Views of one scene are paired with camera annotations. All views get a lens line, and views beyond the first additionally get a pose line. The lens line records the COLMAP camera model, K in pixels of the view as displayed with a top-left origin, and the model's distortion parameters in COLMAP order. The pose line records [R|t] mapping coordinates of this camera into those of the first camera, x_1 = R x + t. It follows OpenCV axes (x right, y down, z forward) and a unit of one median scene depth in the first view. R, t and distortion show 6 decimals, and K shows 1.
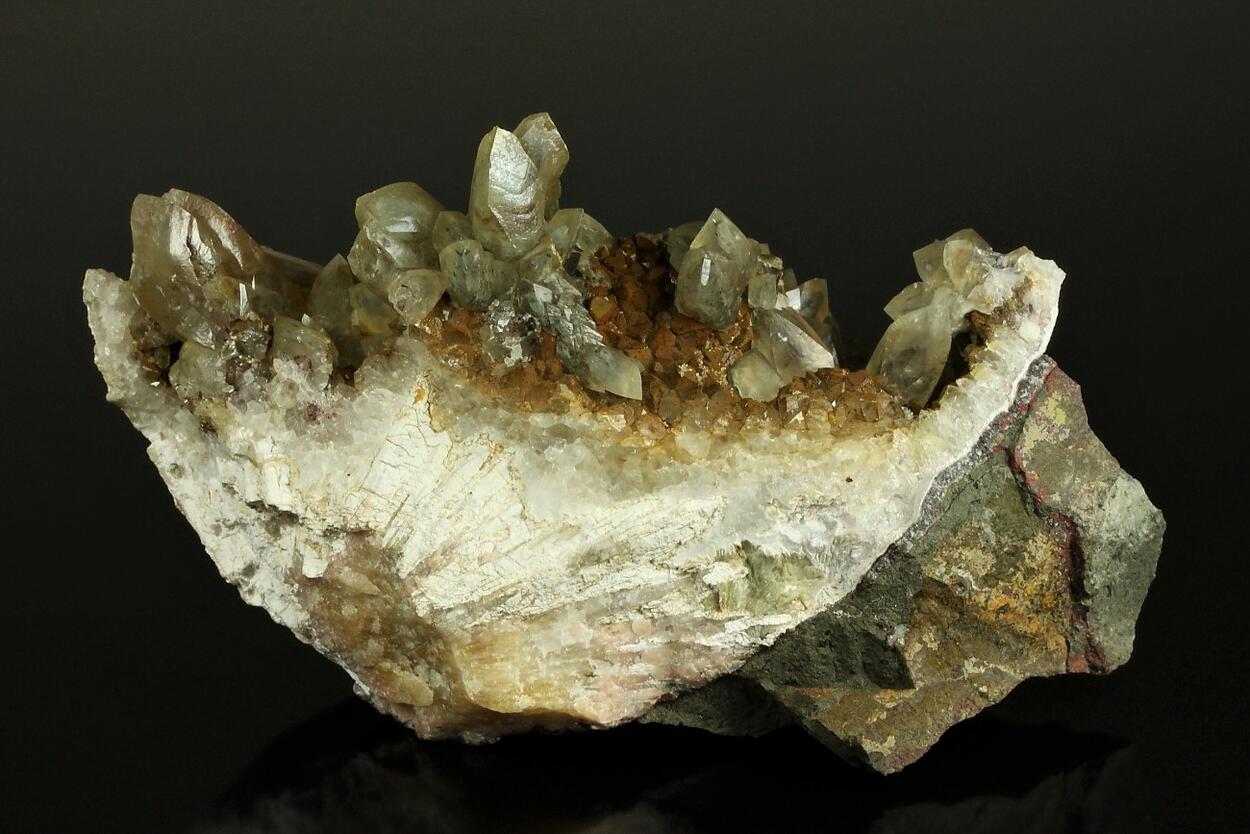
lens RADIAL K [[4240.1, 0, 625.0], [0, 4240.1, 417.0], [0, 0, 1]] dist [0.068464, 0.374759]
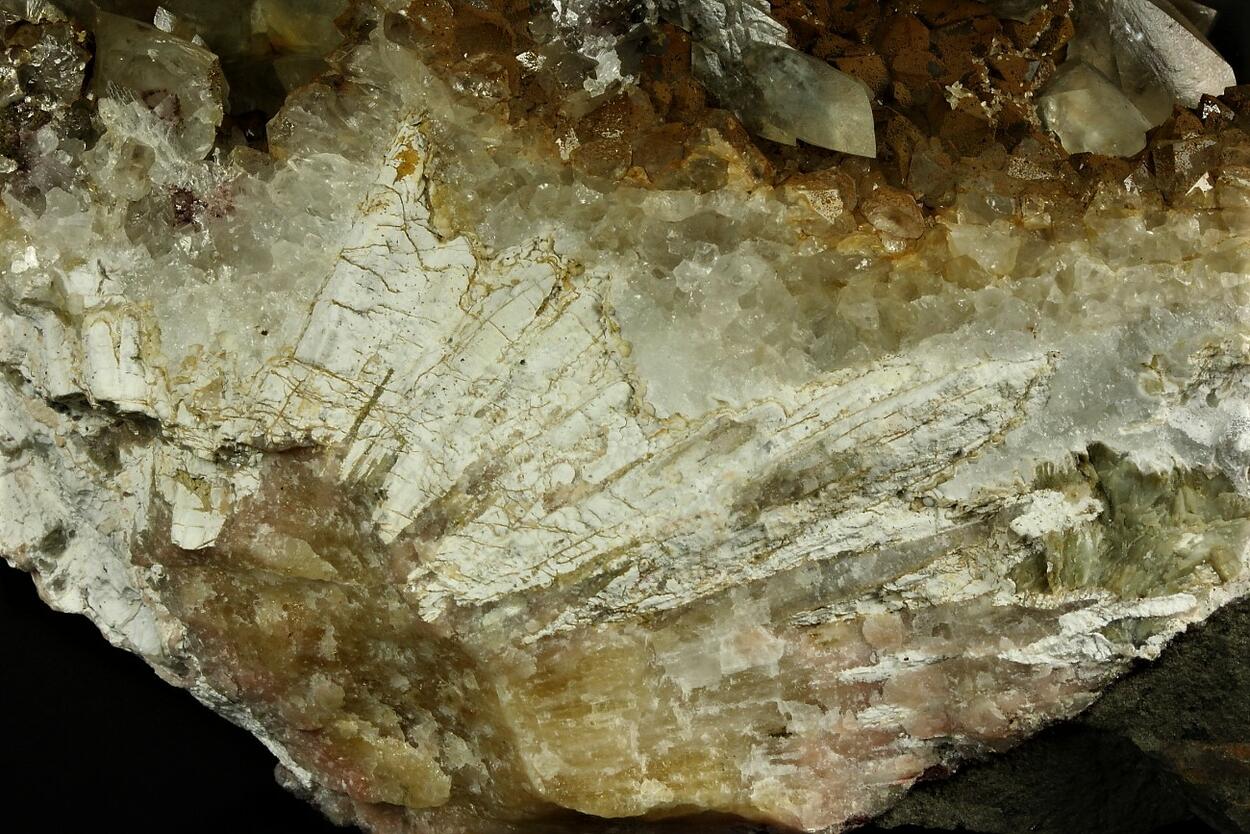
lens RADIAL K [[4770.8, 0, 625.0], [0, 4770.8, 417.0], [0, 0, 1]] dist [-0.136102, 0.837132]
pose [[0.997319, -0.028661, 0.067334, -0.061323], [0.028741, 0.999587, -0.000207, 0.024578], [-0.067300, 0.002142, 0.997730, 0.460713]]
